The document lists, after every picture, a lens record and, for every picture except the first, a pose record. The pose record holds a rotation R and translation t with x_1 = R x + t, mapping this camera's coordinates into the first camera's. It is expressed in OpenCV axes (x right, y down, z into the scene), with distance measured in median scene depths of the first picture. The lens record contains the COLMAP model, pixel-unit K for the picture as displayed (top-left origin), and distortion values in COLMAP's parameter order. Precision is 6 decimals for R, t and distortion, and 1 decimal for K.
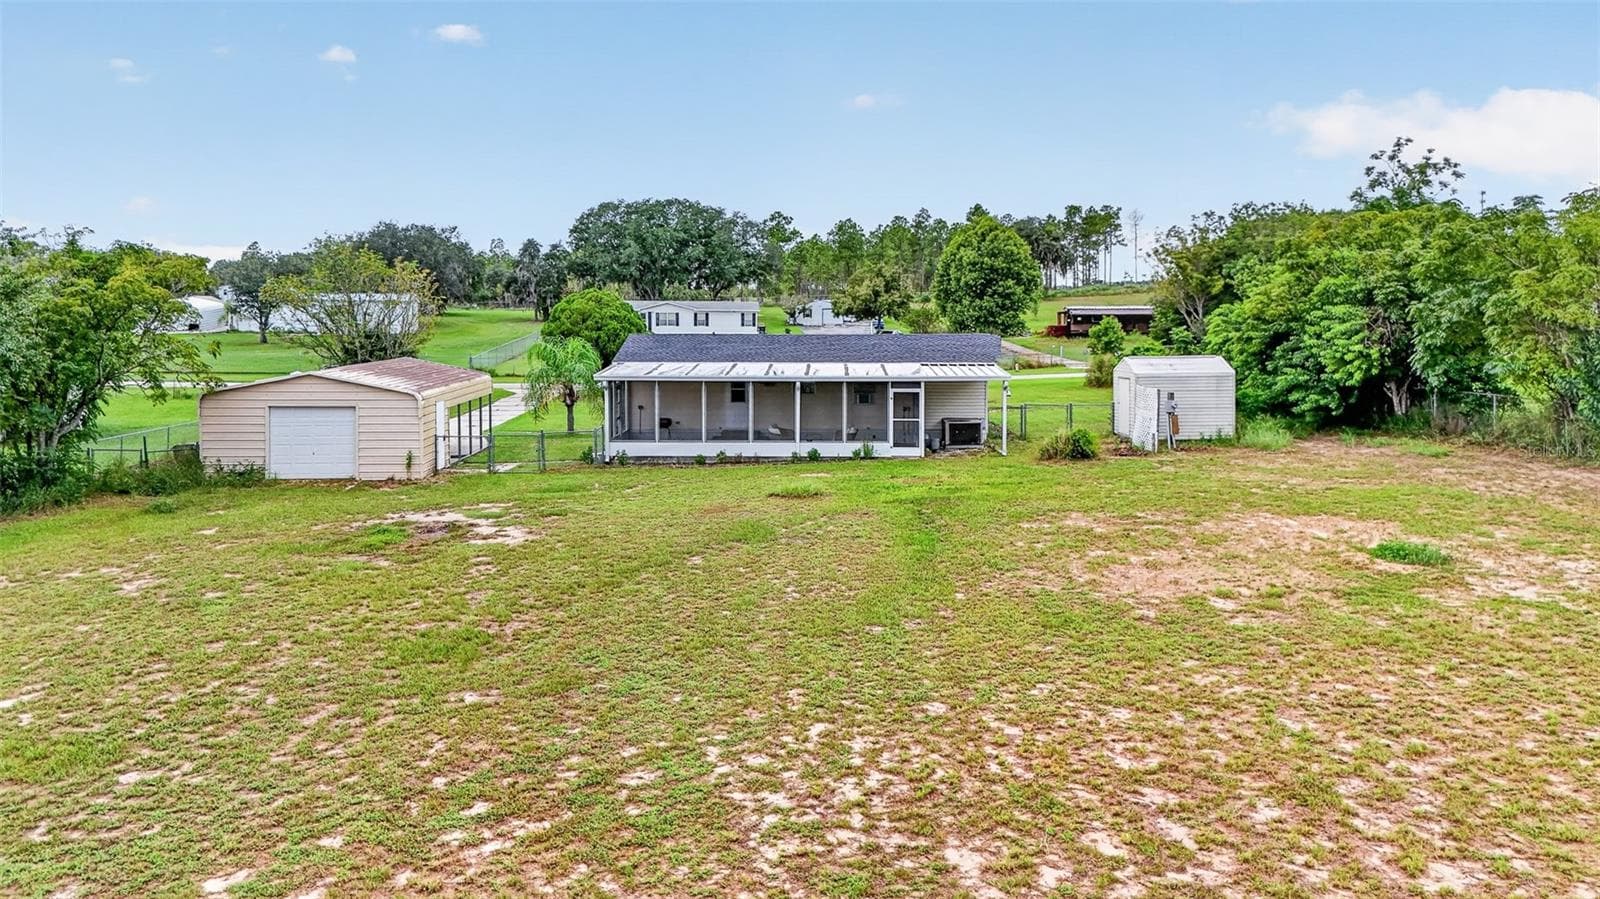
lens RADIAL K [[1197.9, 0, 779.3], [0, 1197.9, 389.1], [0, 0, 1]] dist [0.032573, -0.003585]
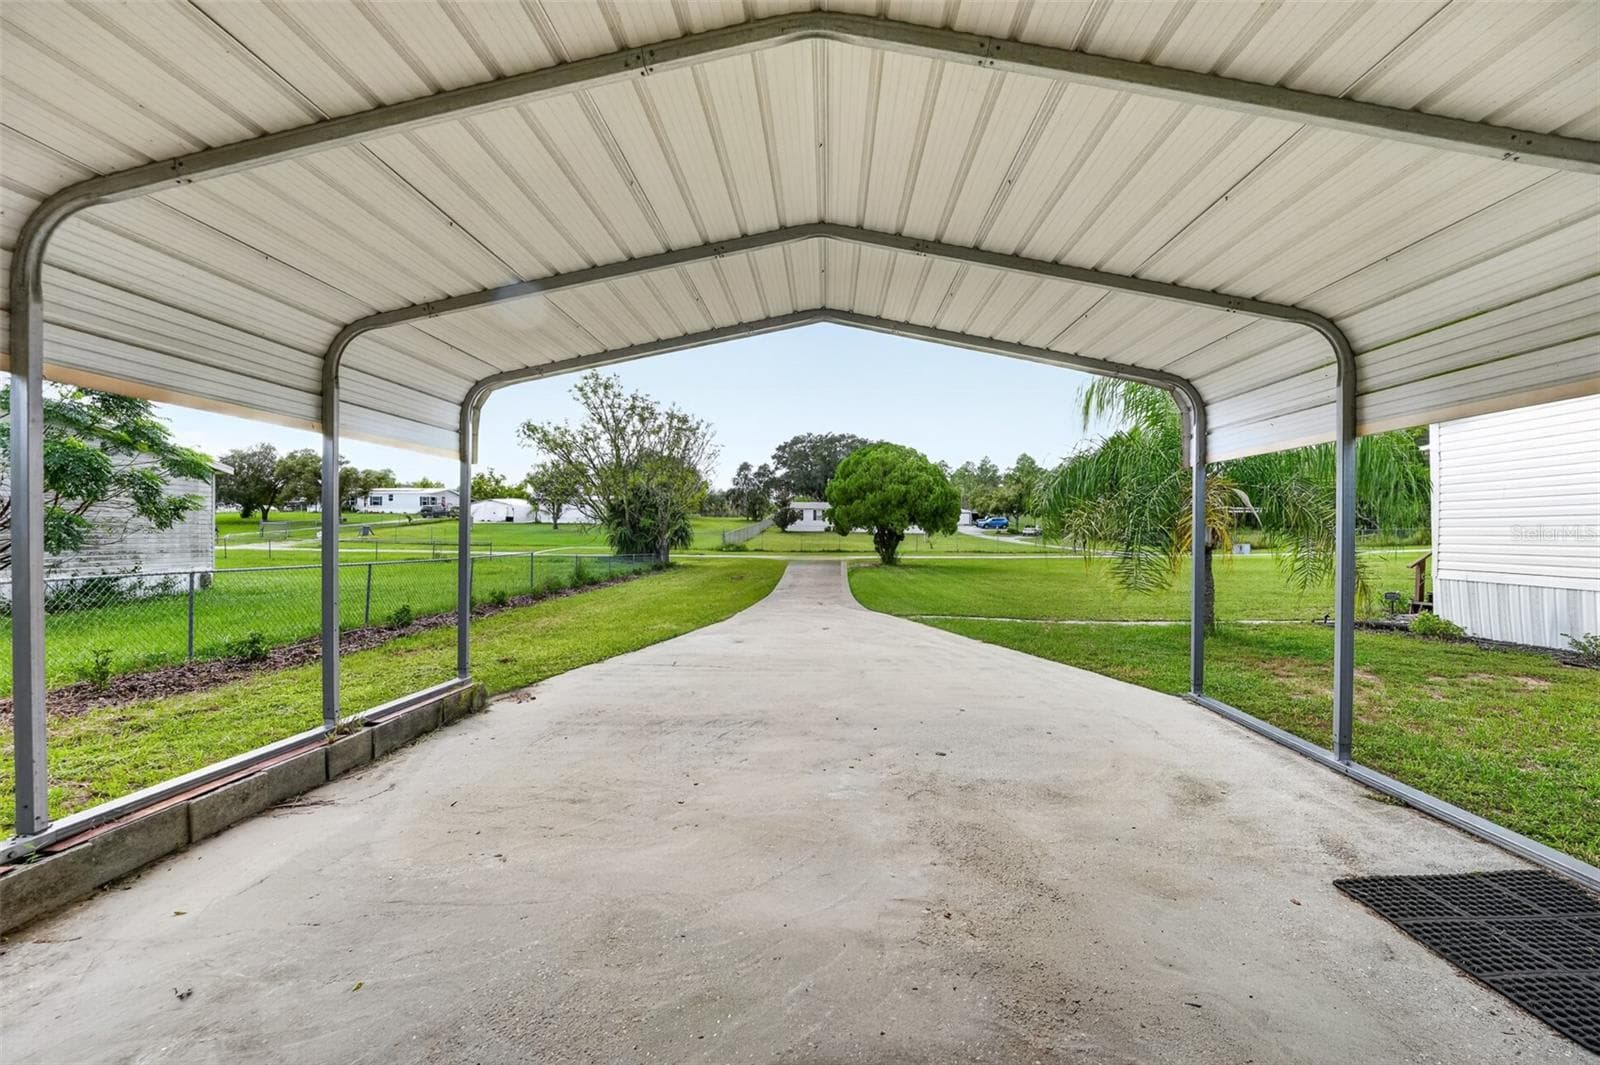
lens RADIAL K [[648.9, 0, 788.6], [0, 648.9, 536.7], [0, 0, 1]] dist [-0.000830, -0.000048]
pose [[0.996226, 0.011351, -0.086052, -0.371723], [-0.016574, 0.998048, -0.060219, 0.031081], [0.085200, 0.061418, 0.994469, 1.051492]]
